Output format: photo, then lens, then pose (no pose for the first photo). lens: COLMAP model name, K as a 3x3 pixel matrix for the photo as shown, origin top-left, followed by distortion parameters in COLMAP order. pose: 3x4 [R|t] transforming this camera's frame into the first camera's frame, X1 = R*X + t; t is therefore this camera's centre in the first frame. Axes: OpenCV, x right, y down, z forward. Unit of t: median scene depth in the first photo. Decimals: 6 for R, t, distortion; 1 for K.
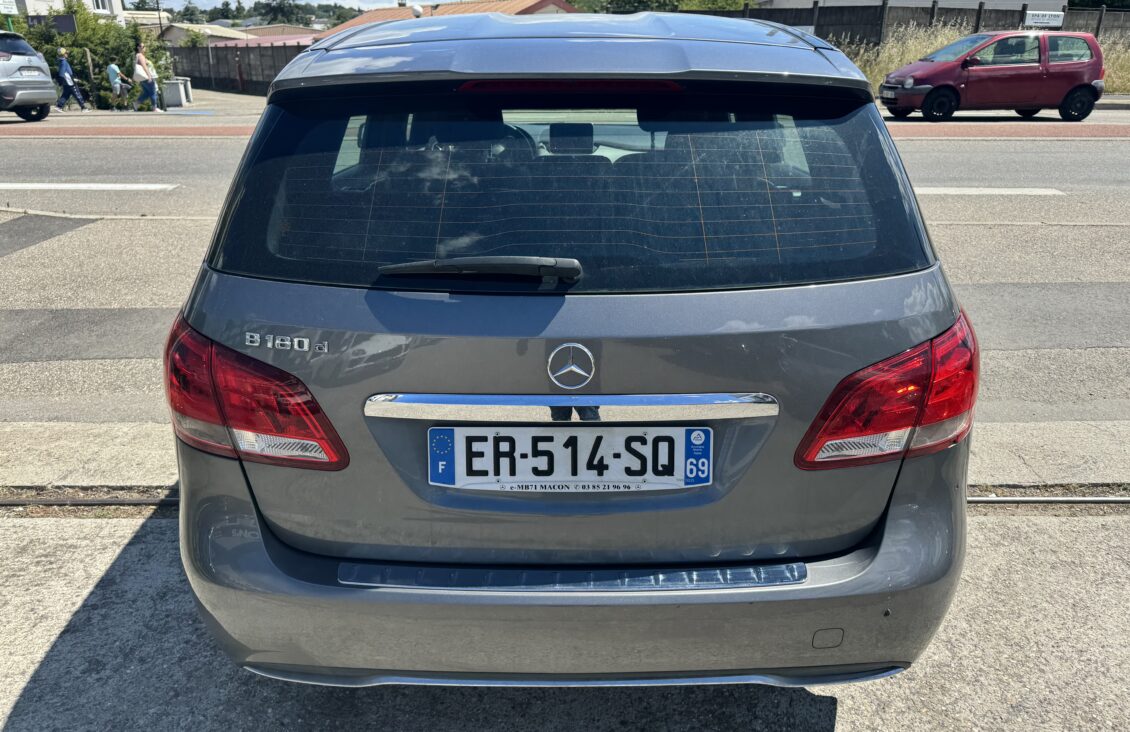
lens RADIAL K [[790.9, 0, 560.9], [0, 790.9, 365.7], [0, 0, 1]] dist [0.011663, -0.013586]
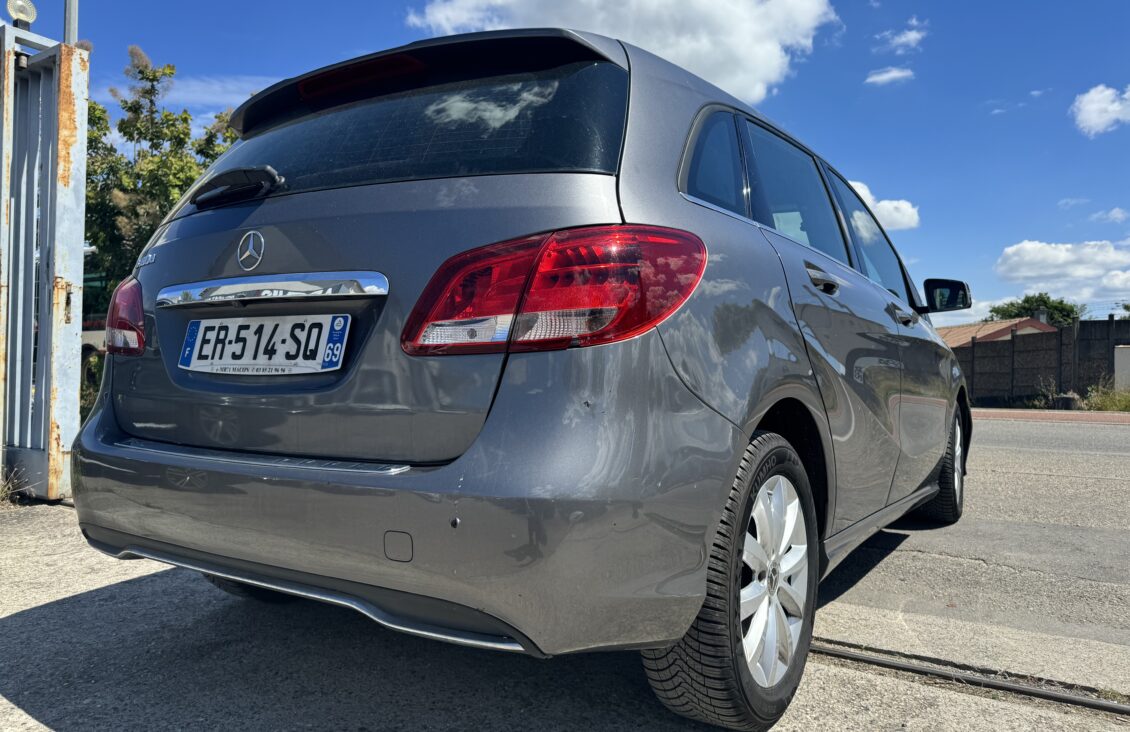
lens RADIAL K [[790.9, 0, 563.1], [0, 790.9, 374.2], [0, 0, 1]] dist [0.011663, -0.013586]
pose [[0.847253, 0.013935, -0.531006, 0.976844], [-0.217024, 0.921497, -0.322093, 0.423260], [0.484832, 0.388136, 0.783766, 0.346920]]
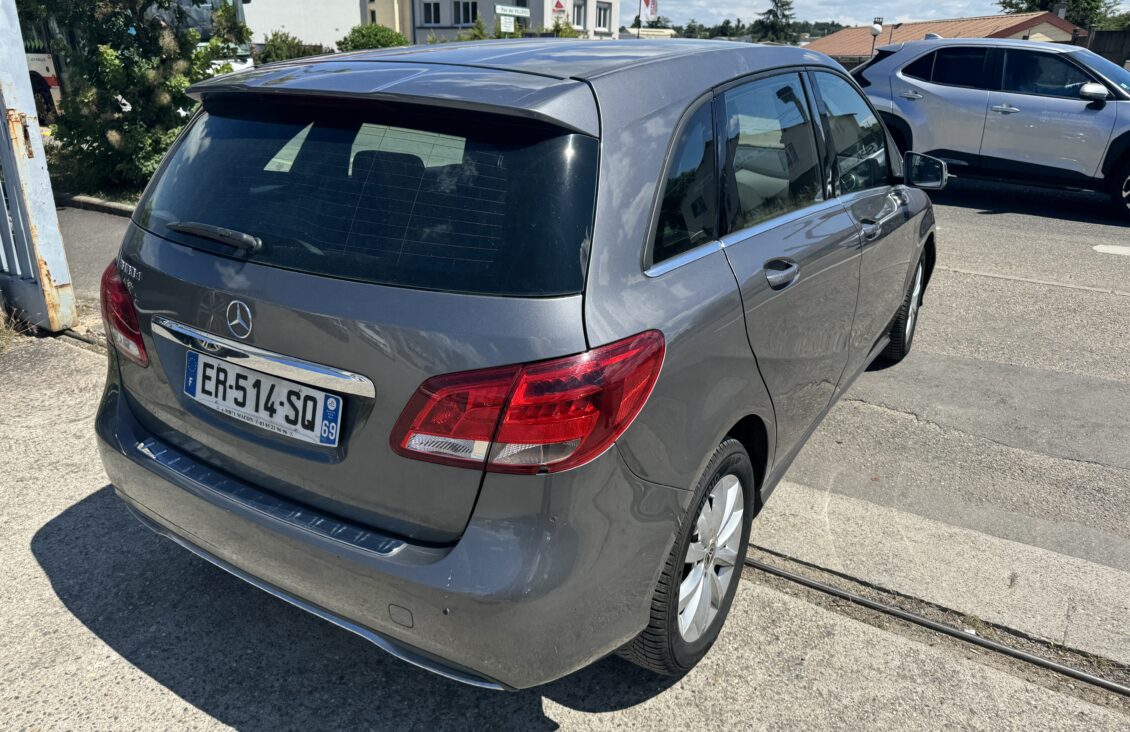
lens RADIAL K [[790.9, 0, 560.6], [0, 790.9, 358.5], [0, 0, 1]] dist [0.011663, -0.013586]
pose [[0.856193, 0.202492, -0.475321, 0.993875], [-0.215556, 0.976103, 0.027549, -0.078362], [0.469541, 0.078871, 0.879381, 0.130941]]
